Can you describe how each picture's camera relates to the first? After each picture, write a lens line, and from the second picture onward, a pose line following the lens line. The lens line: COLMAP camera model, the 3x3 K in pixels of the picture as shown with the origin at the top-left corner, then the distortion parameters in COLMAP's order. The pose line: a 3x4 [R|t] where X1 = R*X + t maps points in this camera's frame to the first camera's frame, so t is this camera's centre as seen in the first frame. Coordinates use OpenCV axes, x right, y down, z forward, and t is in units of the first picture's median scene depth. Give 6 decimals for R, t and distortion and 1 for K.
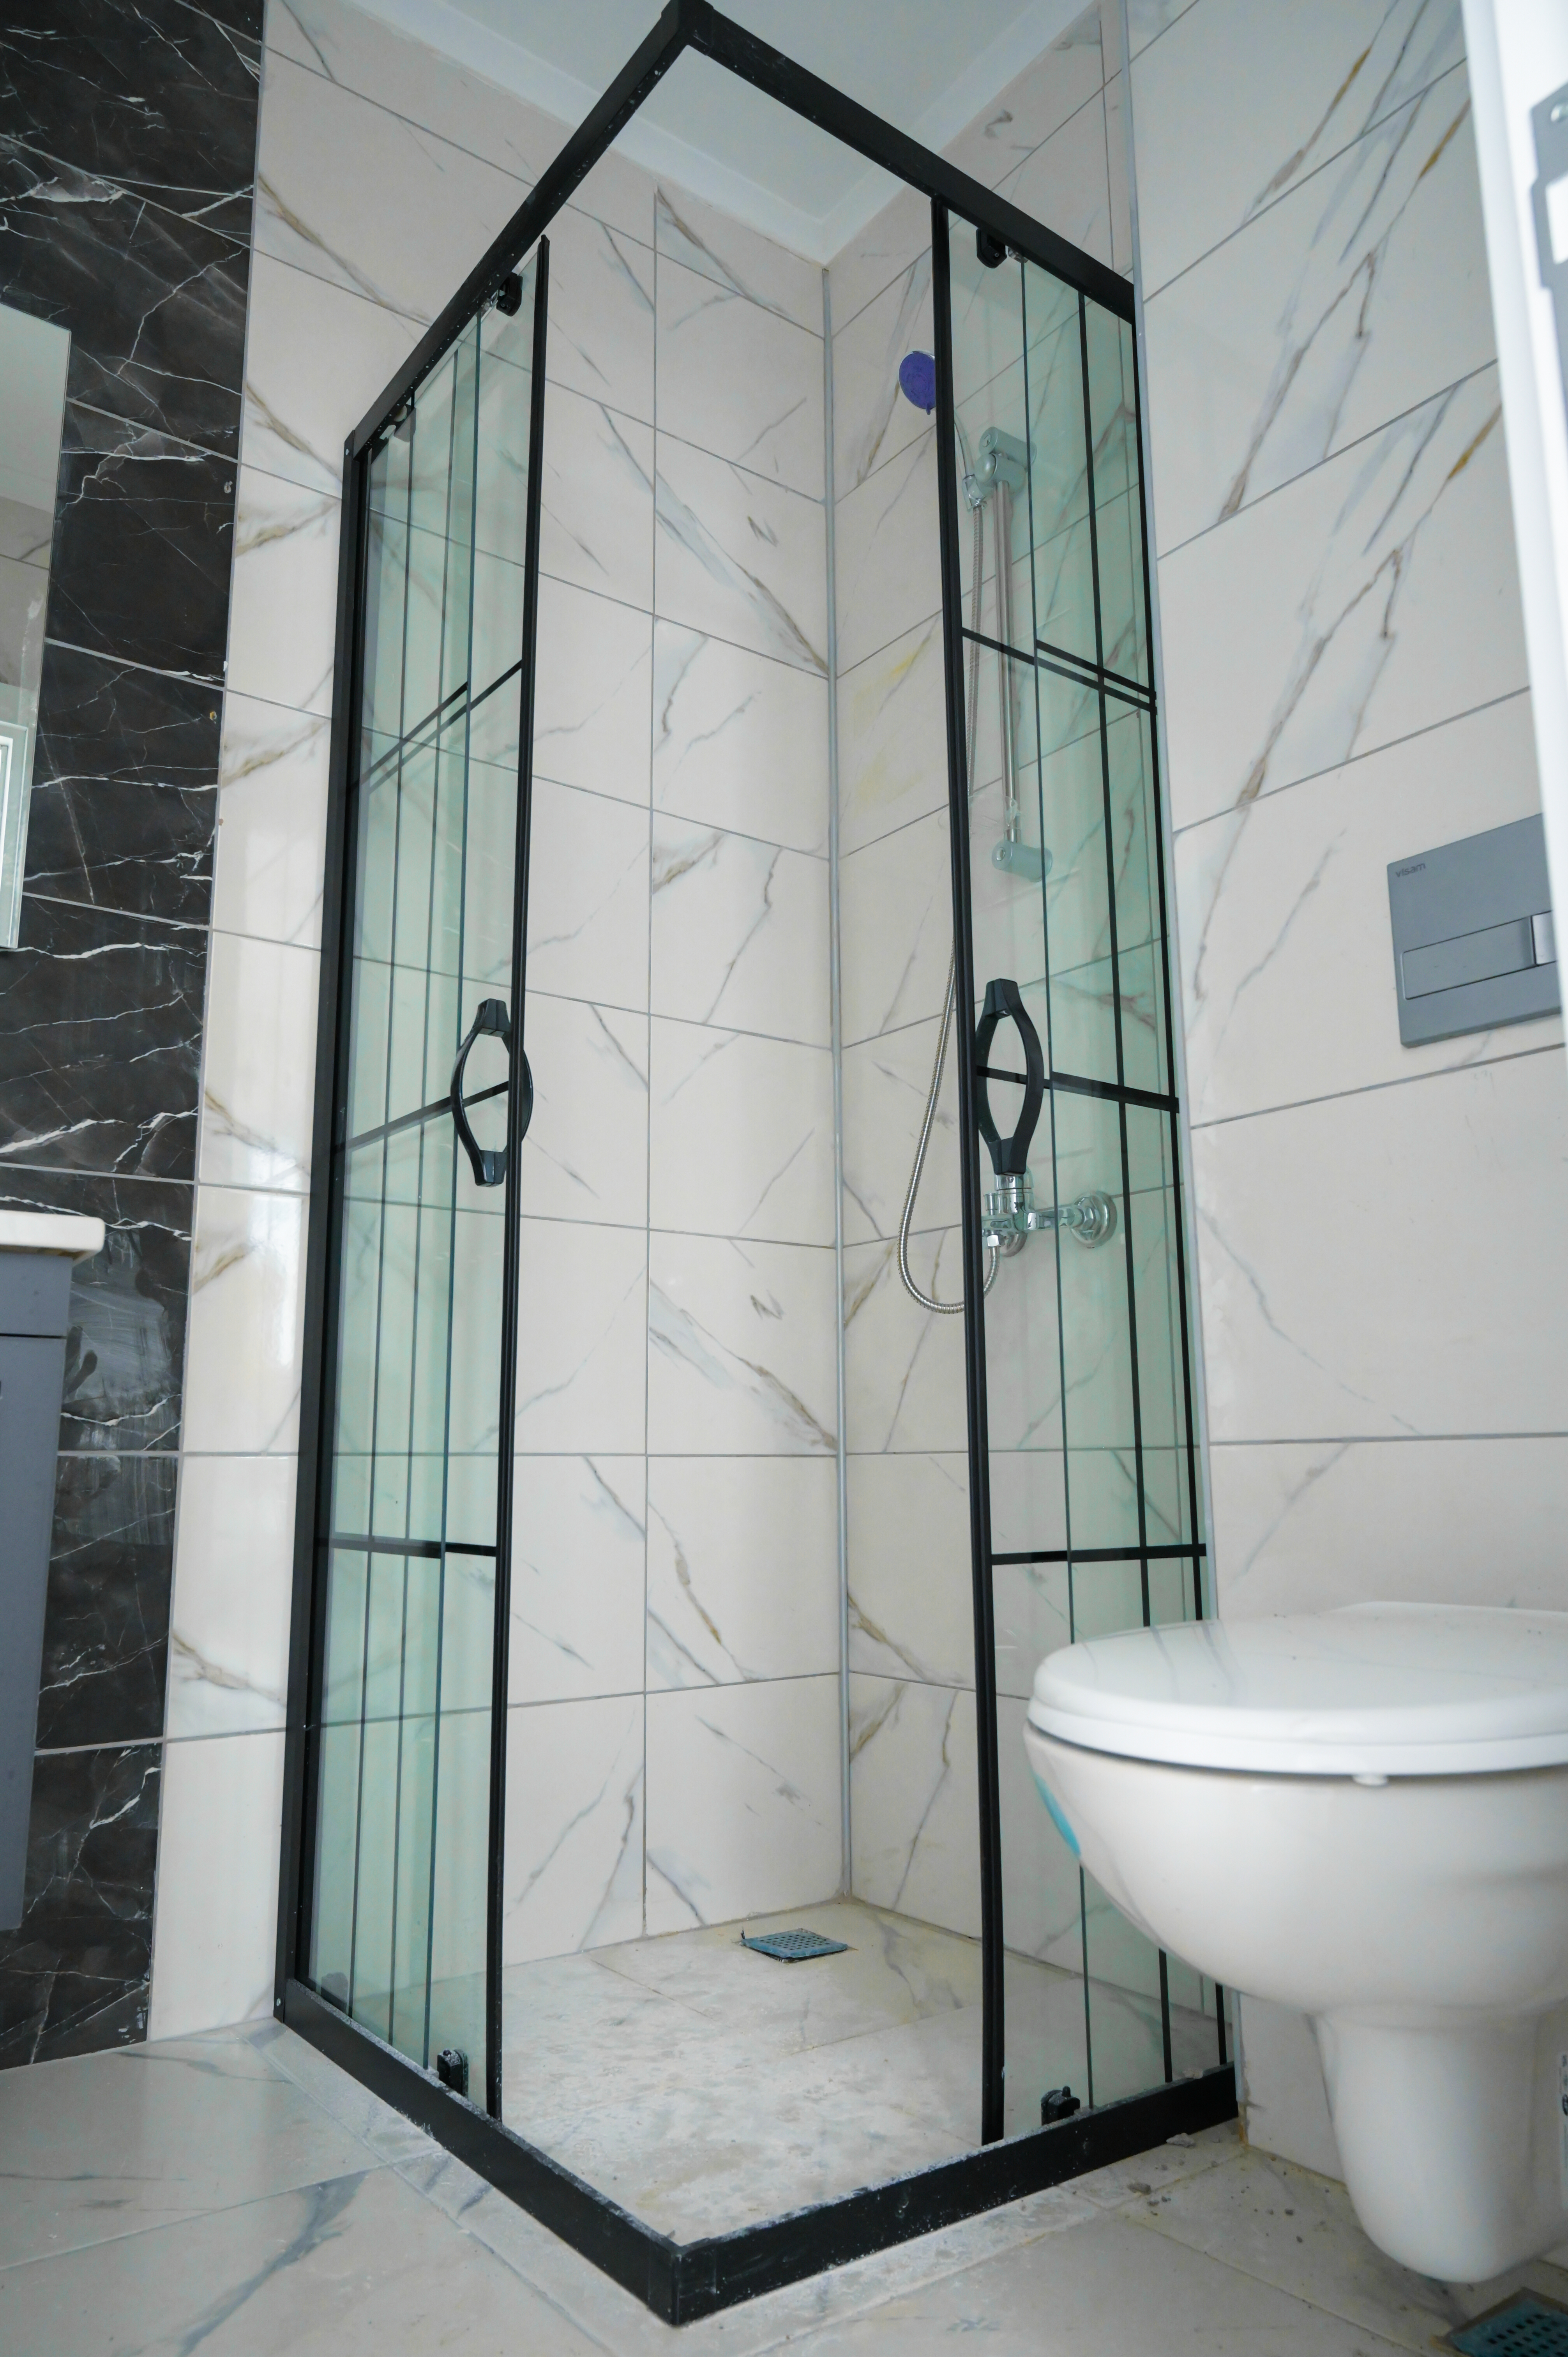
lens RADIAL K [[1585.7, 0, 782.8], [0, 1585.7, 1178.0], [0, 0, 1]] dist [-0.003344, -0.000870]
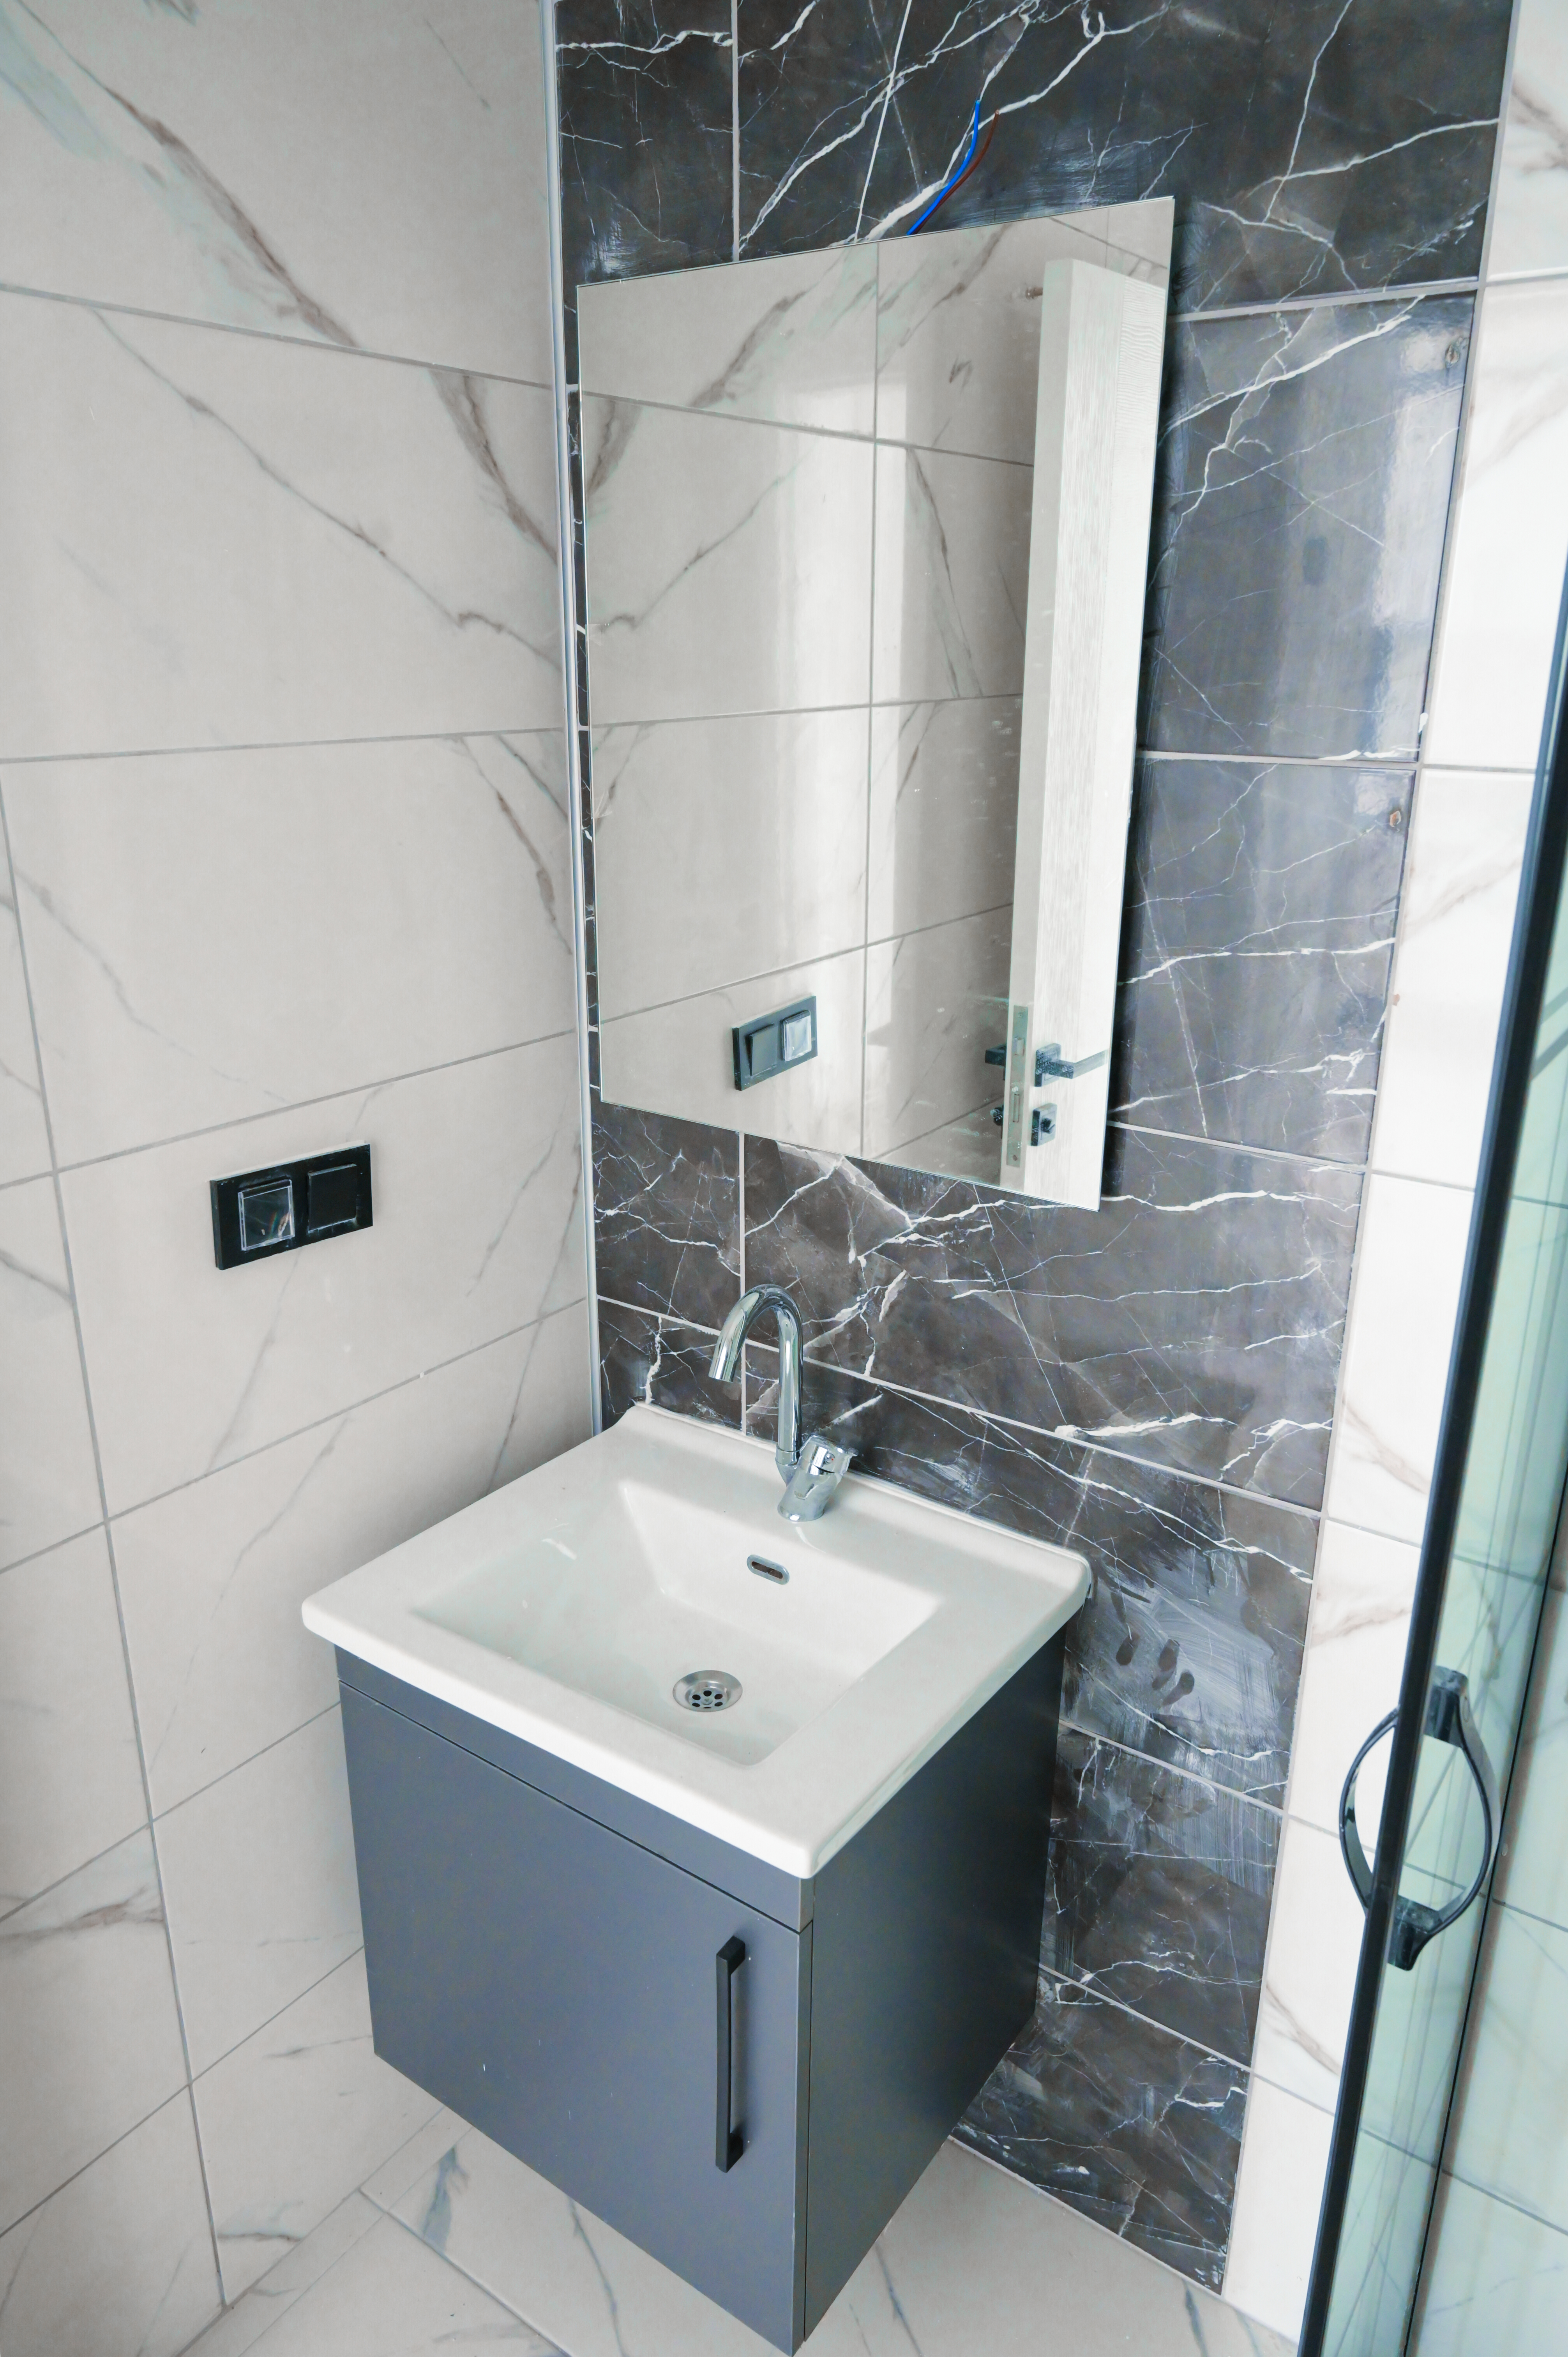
lens RADIAL K [[1585.7, 0, 785.2], [0, 1585.7, 1179.0], [0, 0, 1]] dist [-0.003344, -0.000870]
pose [[0.311612, 0.315105, -0.896441, 0.164641], [0.164167, 0.911374, 0.377420, -0.471189], [0.935921, -0.264775, 0.232265, 0.660731]]
